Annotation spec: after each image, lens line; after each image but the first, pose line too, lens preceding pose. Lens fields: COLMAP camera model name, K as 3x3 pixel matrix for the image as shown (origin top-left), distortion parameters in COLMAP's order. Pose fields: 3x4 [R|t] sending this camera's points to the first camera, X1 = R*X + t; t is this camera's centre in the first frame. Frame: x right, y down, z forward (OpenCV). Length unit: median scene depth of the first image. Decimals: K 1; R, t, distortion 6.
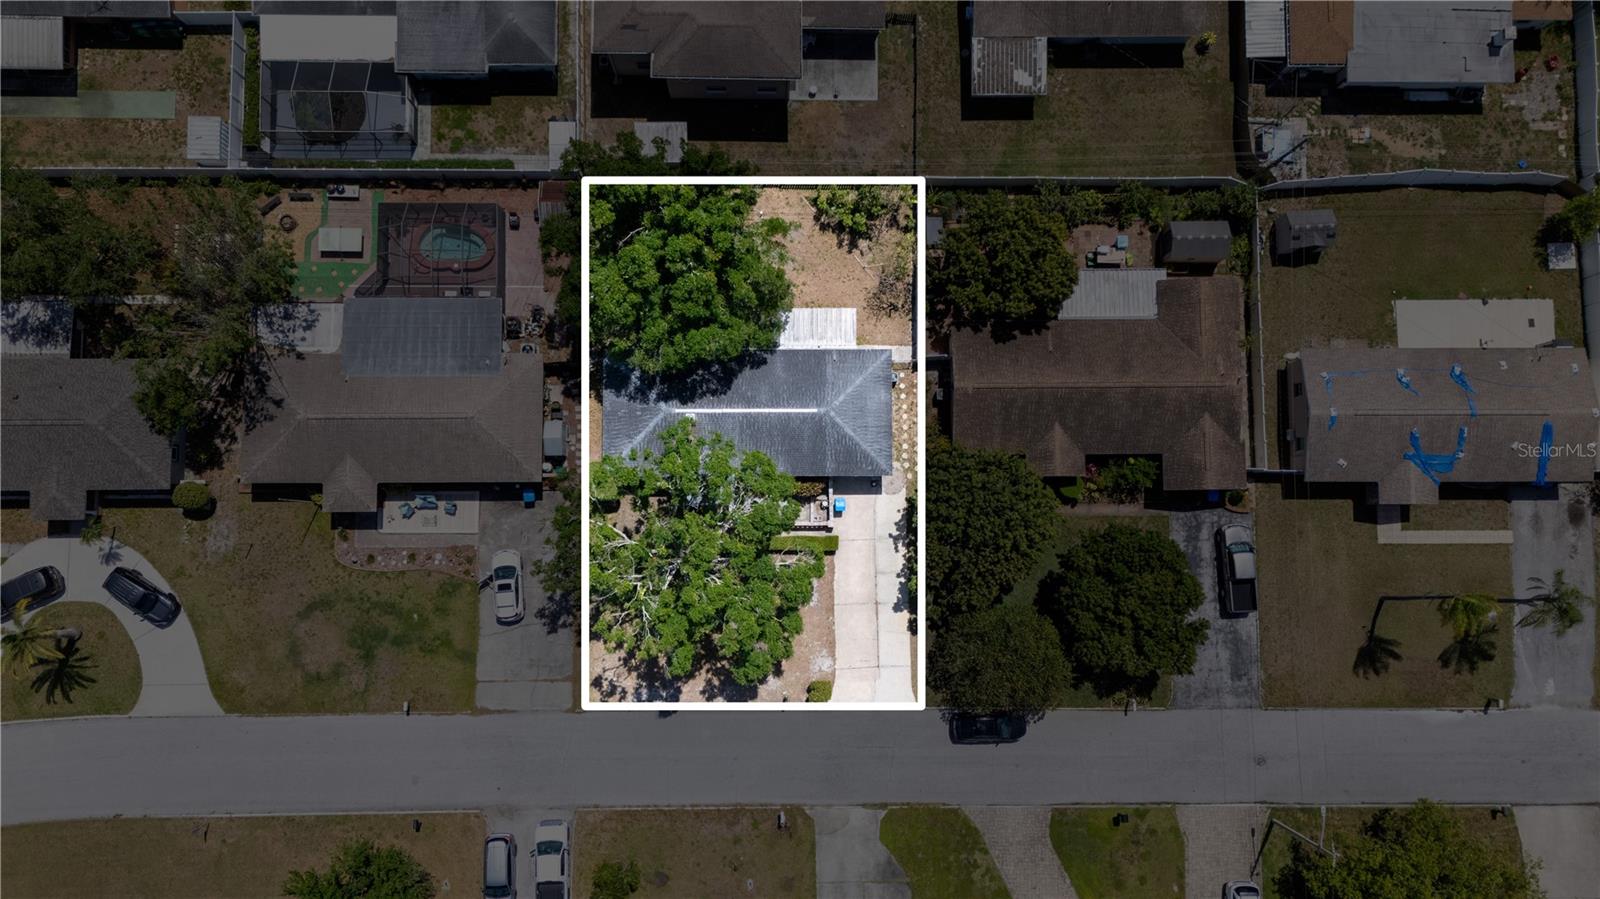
lens RADIAL K [[1162.2, 0, 802.6], [0, 1162.2, 448.5], [0, 0, 1]] dist [0.028302, -0.004617]
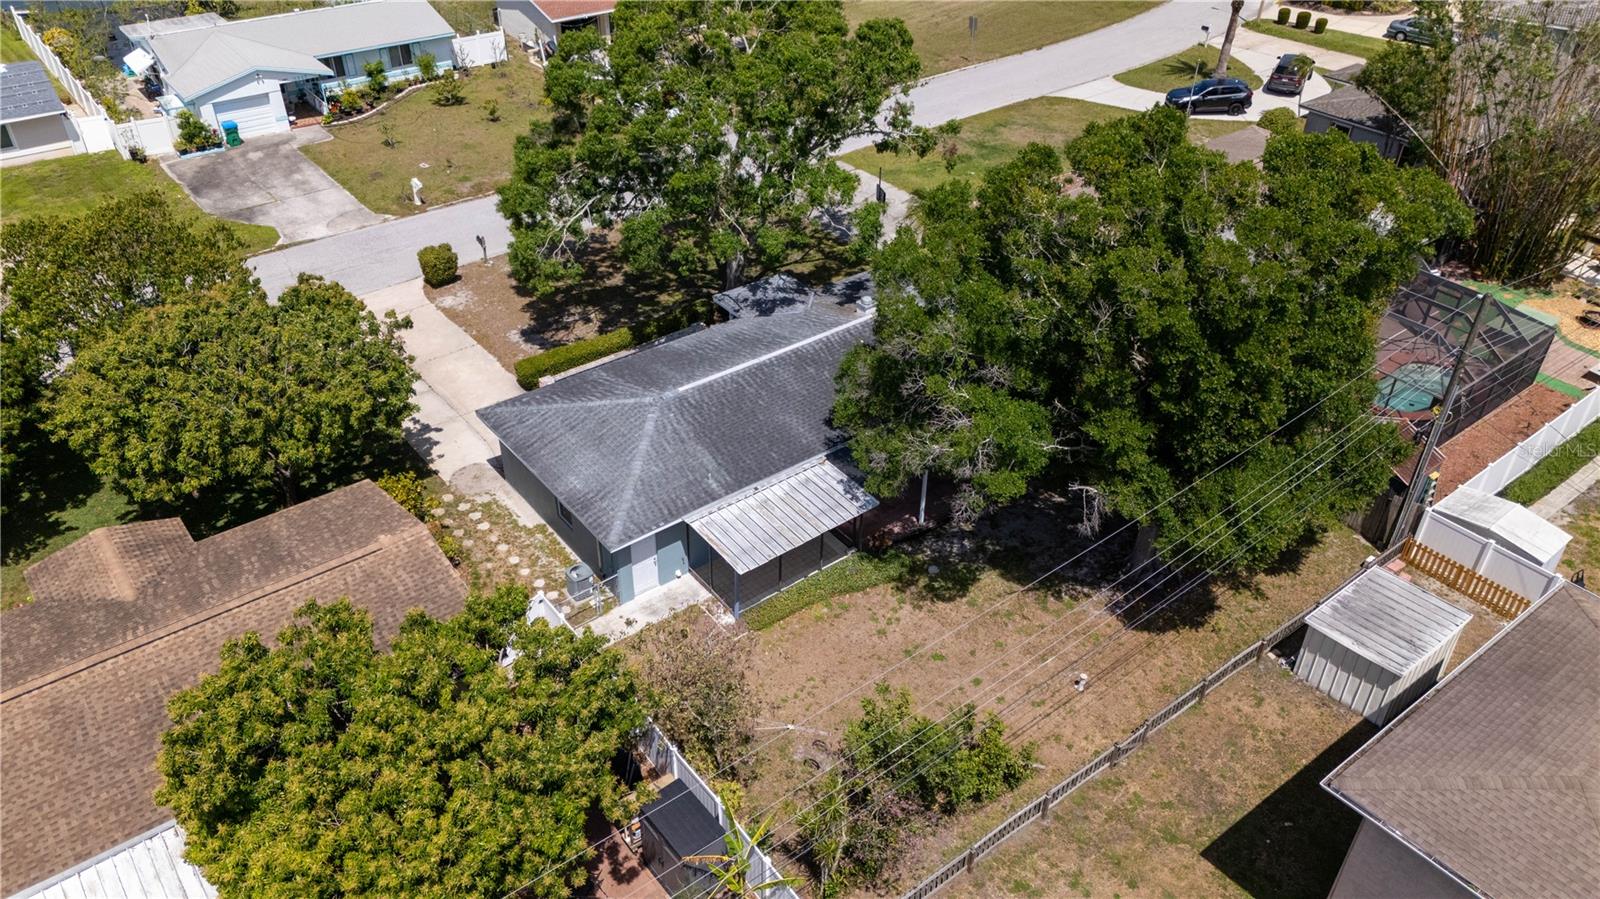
lens RADIAL K [[1162.2, 0, 801.6], [0, 1162.2, 449.0], [0, 0, 1]] dist [0.028302, -0.004617]
pose [[-0.789195, 0.334821, -0.514845, 0.221001], [-0.613861, -0.404666, 0.677805, -0.387661], [0.018603, 0.850964, 0.524894, 0.744989]]
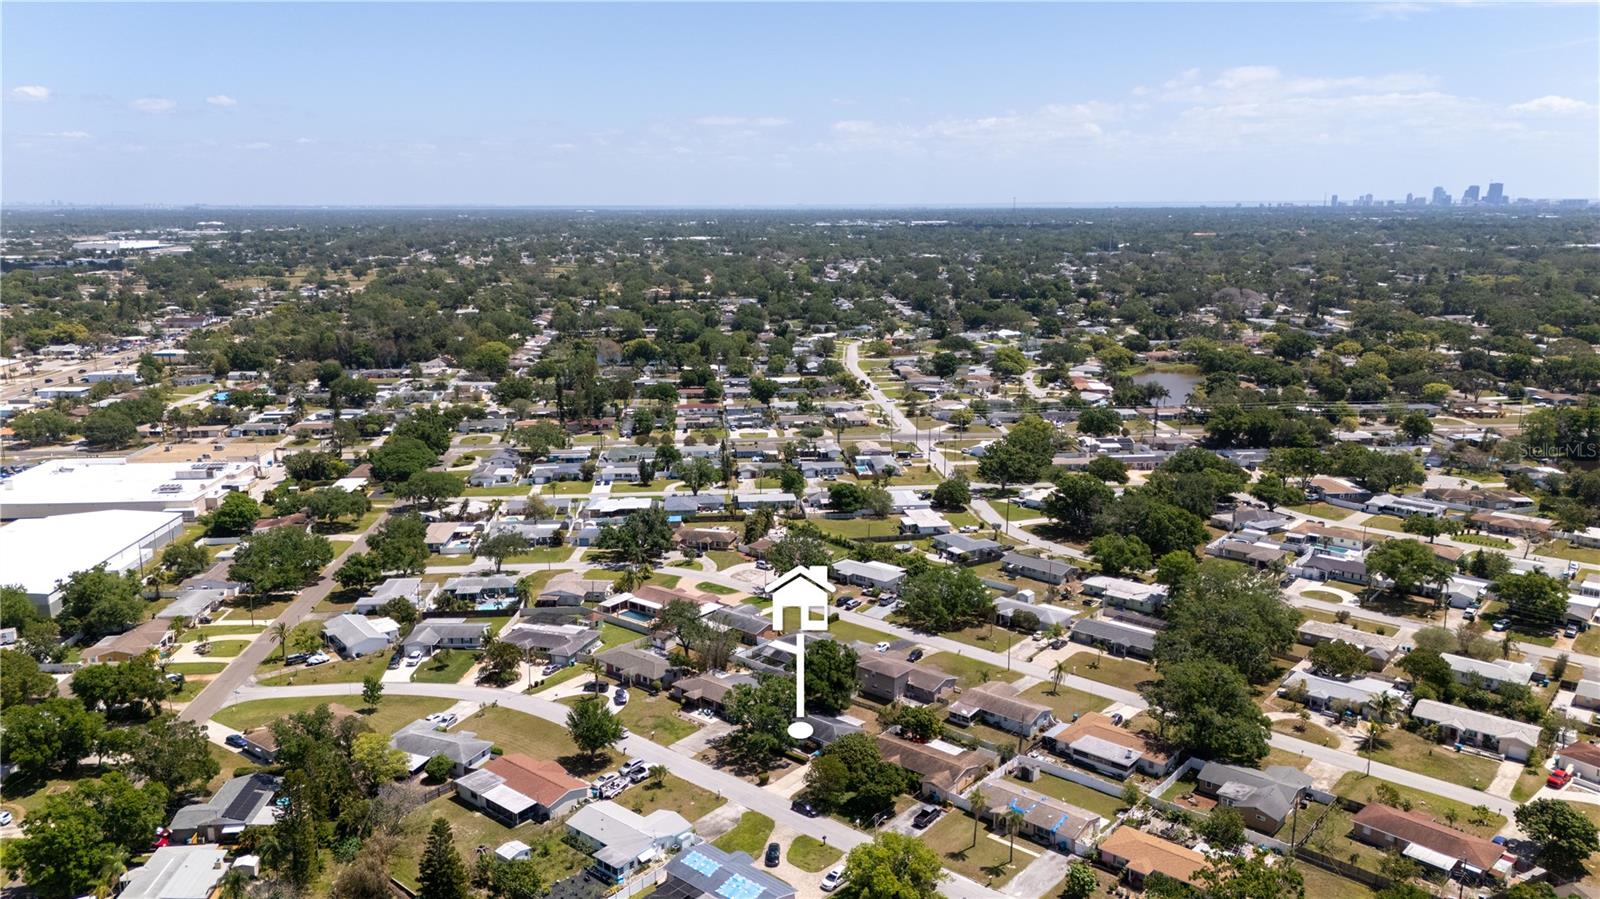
lens RADIAL K [[1162.2, 0, 797.1], [0, 1162.2, 447.4], [0, 0, 1]] dist [0.028302, -0.004617]
pose [[0.757337, 0.121366, -0.641647, 1.614203], [-0.649433, 0.242892, -0.720583, 1.817357], [0.068397, 0.962431, 0.262770, -0.370335]]
